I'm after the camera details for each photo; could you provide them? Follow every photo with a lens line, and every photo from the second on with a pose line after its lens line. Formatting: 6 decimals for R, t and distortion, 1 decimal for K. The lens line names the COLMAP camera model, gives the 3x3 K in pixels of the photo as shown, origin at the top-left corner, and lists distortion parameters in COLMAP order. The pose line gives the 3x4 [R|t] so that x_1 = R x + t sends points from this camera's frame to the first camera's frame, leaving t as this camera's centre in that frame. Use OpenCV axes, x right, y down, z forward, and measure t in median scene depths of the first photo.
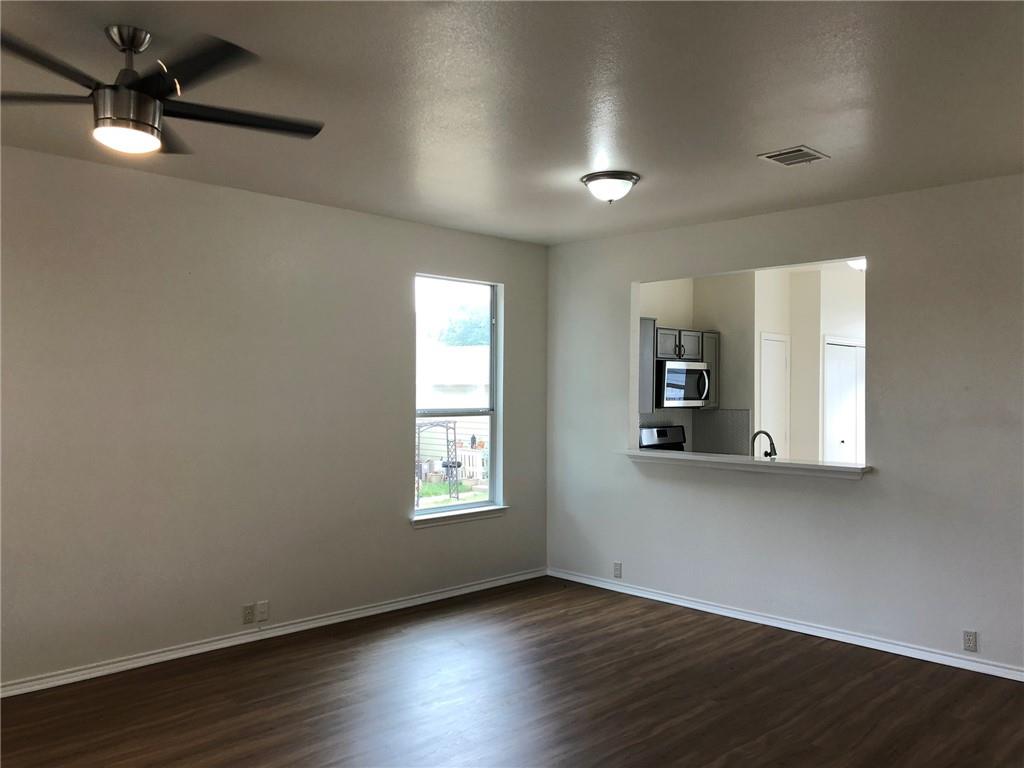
lens RADIAL K [[852.8, 0, 505.7], [0, 852.8, 388.2], [0, 0, 1]] dist [0.041172, -0.032572]
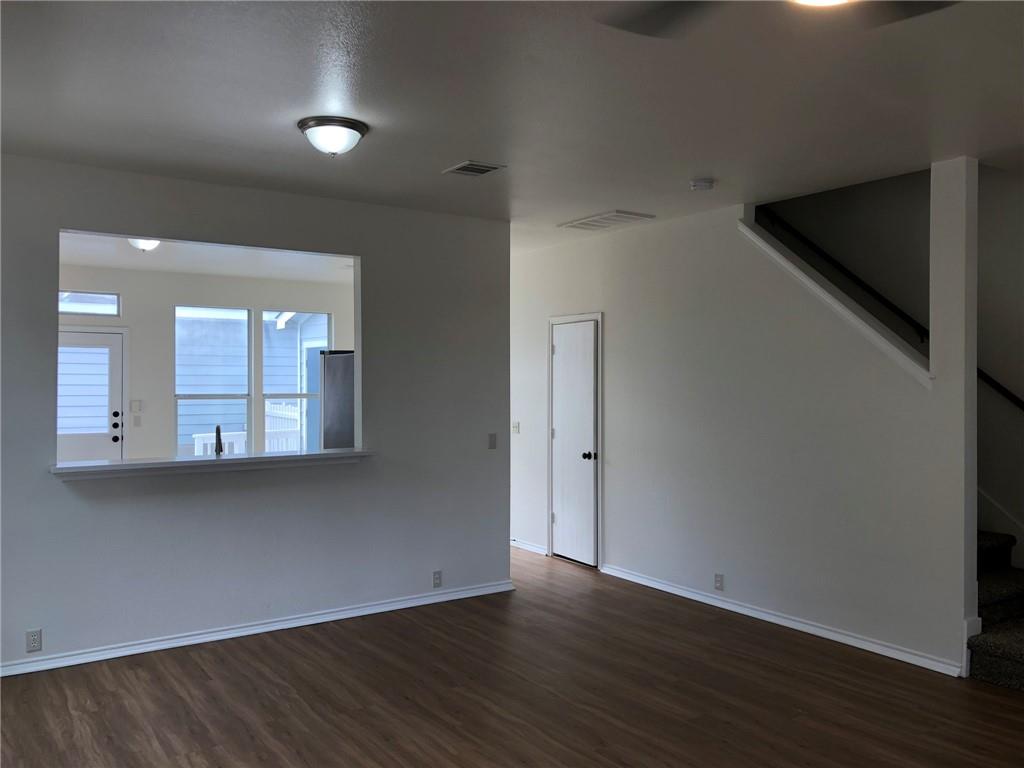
lens RADIAL K [[852.8, 0, 487.1], [0, 852.8, 377.9], [0, 0, 1]] dist [0.041172, -0.032572]
pose [[0.192560, -0.003618, 0.981279, -0.604083], [0.004372, 0.999986, 0.002829, -0.002413], [-0.981275, 0.003745, 0.192573, 0.624829]]
